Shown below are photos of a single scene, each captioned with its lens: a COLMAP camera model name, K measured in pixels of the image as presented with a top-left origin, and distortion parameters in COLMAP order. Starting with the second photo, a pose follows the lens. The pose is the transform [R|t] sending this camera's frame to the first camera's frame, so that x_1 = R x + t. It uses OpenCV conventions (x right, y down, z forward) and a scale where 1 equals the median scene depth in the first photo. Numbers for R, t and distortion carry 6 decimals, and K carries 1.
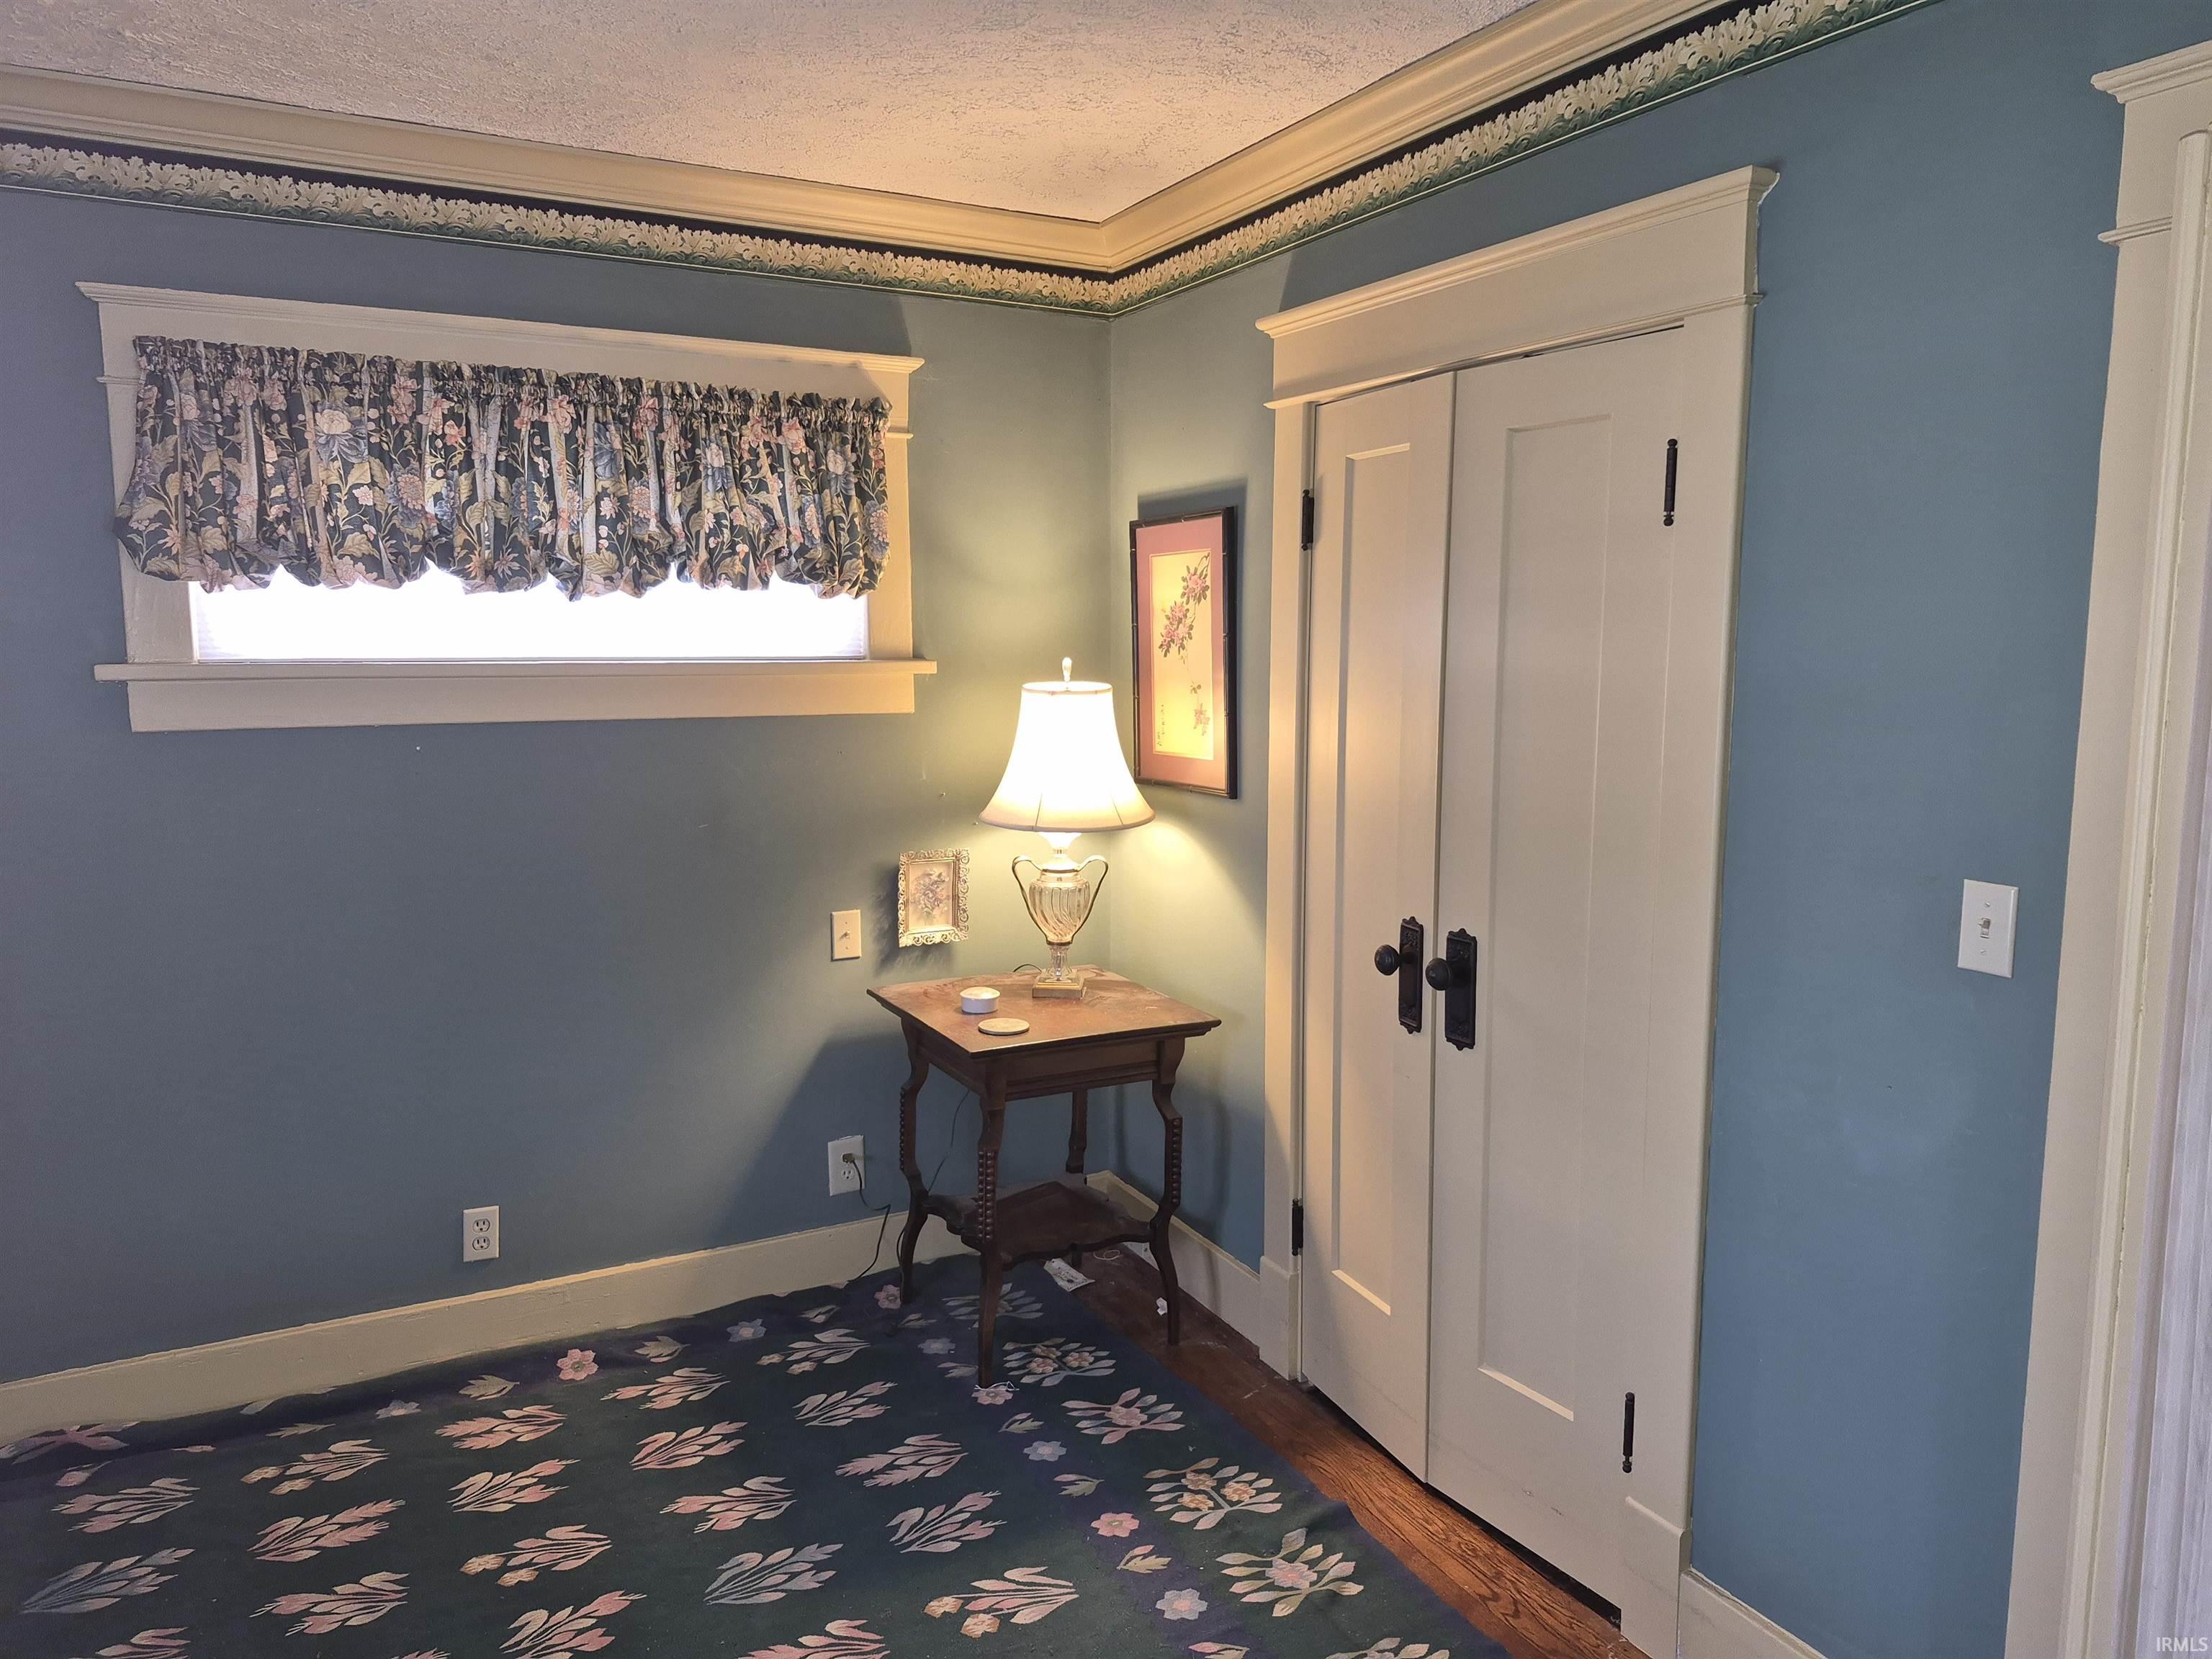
lens RADIAL K [[1552.9, 0, 1102.0], [0, 1552.9, 842.9], [0, 0, 1]] dist [0.060743, -0.058433]
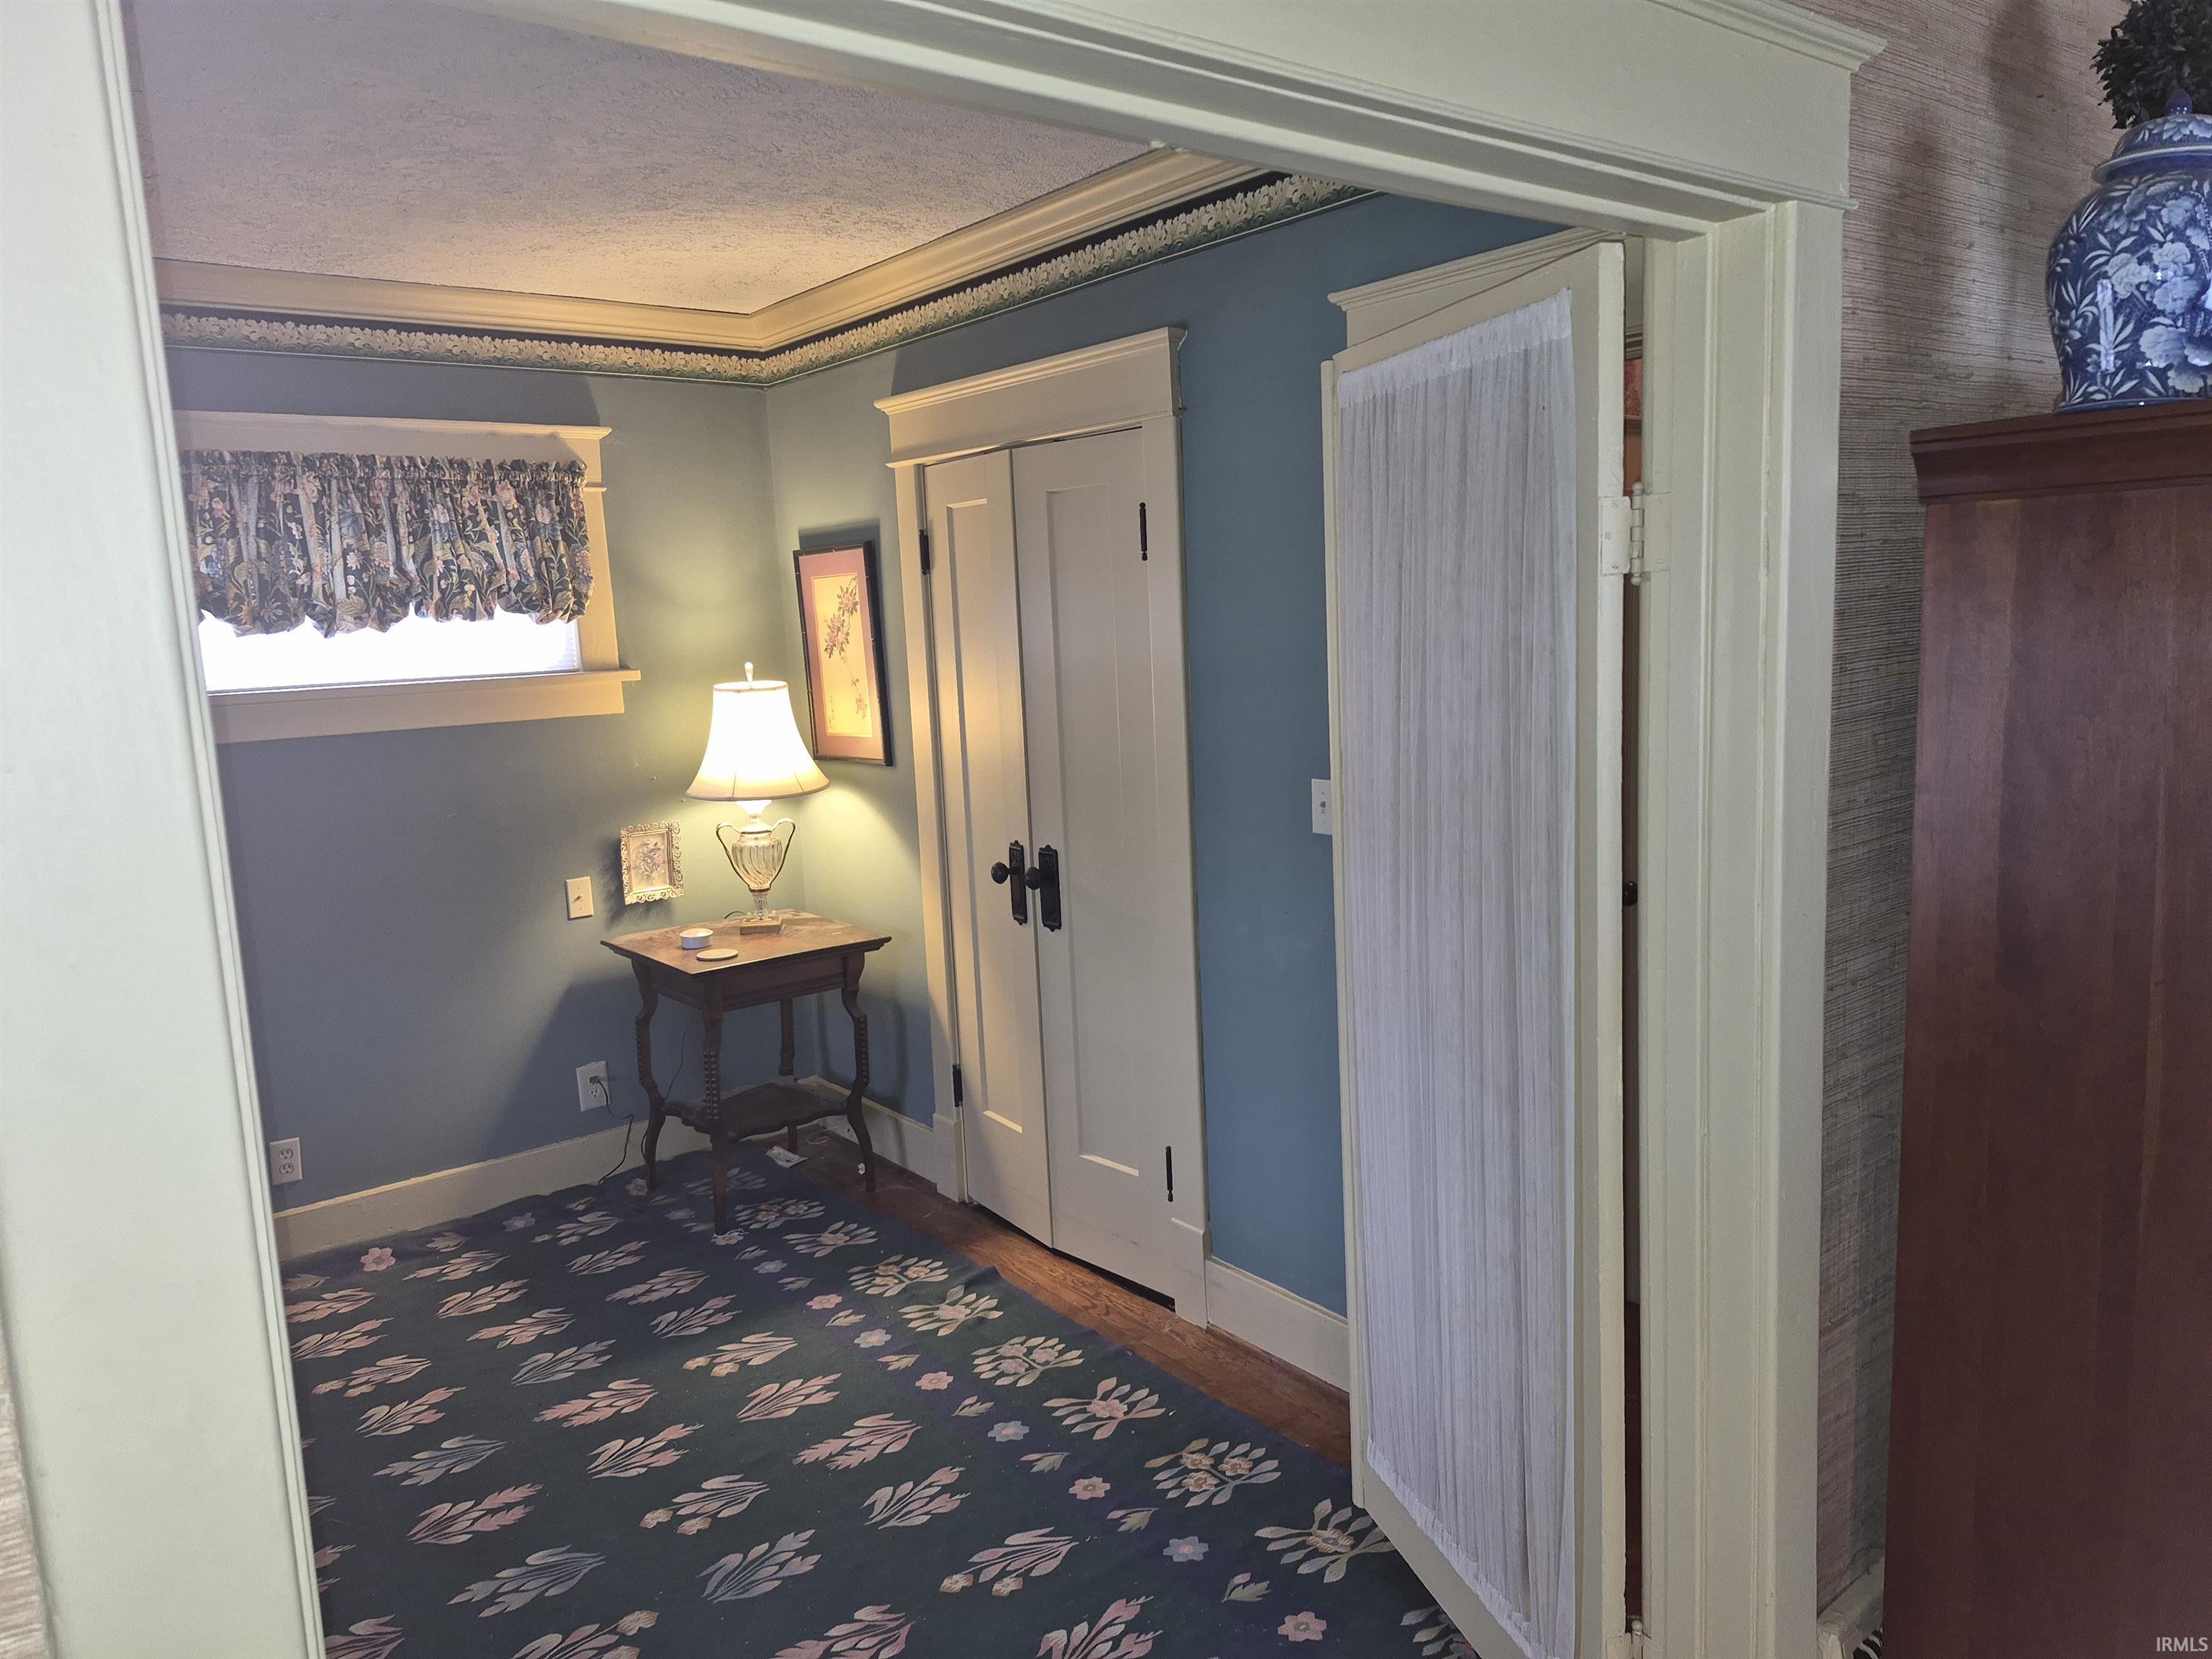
lens RADIAL K [[1552.9, 0, 1105.4], [0, 1552.9, 830.4], [0, 0, 1]] dist [0.060743, -0.058433]
pose [[0.981588, -0.070696, 0.177444, 0.030447], [0.070353, 0.997488, 0.008234, 0.028843], [-0.177581, 0.004402, 0.984096, -0.320348]]
